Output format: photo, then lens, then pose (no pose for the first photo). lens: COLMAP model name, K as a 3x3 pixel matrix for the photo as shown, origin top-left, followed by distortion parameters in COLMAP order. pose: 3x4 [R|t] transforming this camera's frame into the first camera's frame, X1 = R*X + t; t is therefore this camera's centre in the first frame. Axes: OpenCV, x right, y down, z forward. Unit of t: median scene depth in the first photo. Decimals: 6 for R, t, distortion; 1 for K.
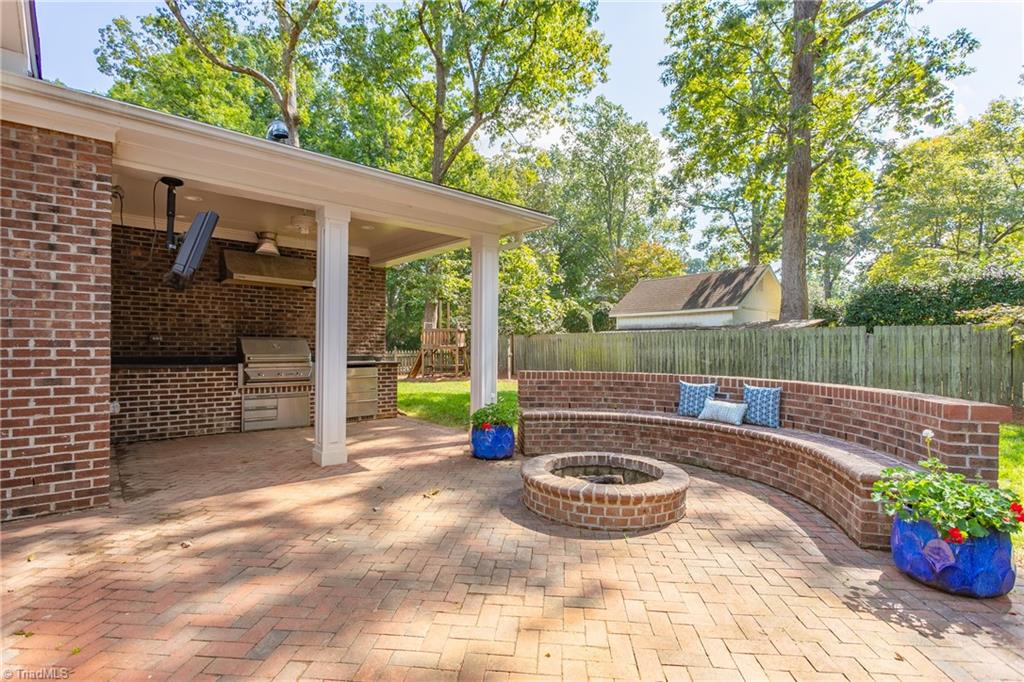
lens RADIAL K [[490.3, 0, 508.8], [0, 490.3, 342.7], [0, 0, 1]] dist [0.000765, 0.003752]
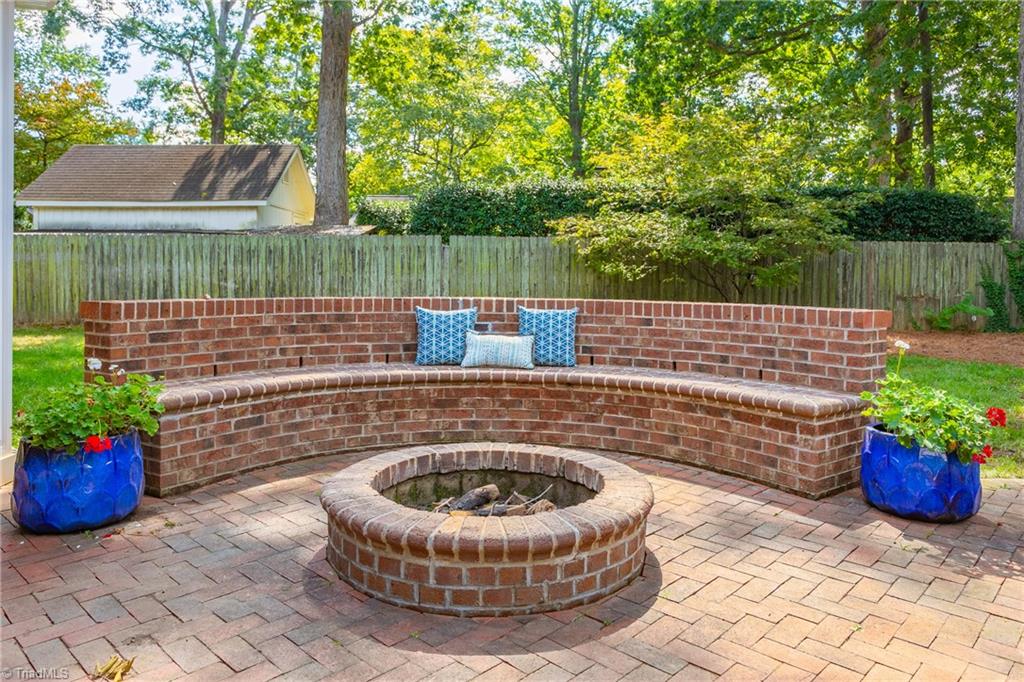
lens RADIAL K [[722.5, 0, 517.3], [0, 722.5, 278.0], [0, 0, 1]] dist [-0.004966, 0.005814]
pose [[0.623728, -0.011405, 0.781558, -0.241474], [-0.007270, 0.999766, 0.020391, 0.021959], [-0.781608, -0.018400, 0.623499, 0.334337]]
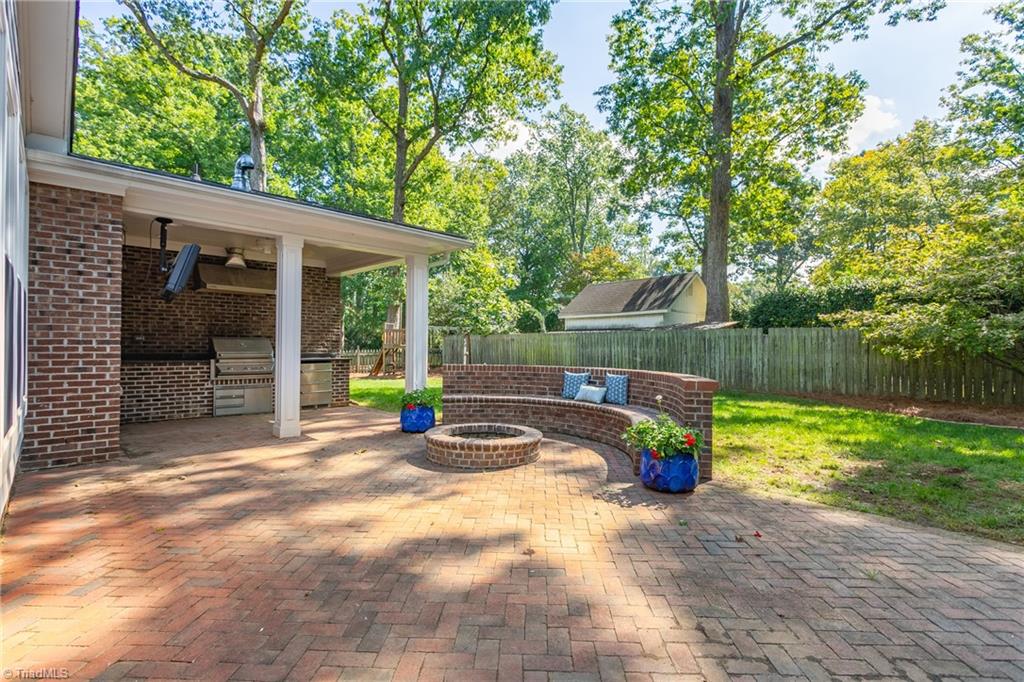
lens RADIAL K [[490.3, 0, 506.7], [0, 490.3, 339.9], [0, 0, 1]] dist [0.000765, 0.003752]
pose [[0.998556, 0.000390, 0.053717, 0.117650], [-0.000107, 0.999986, -0.005284, 0.001350], [-0.053718, 0.005270, 0.998542, -0.262026]]
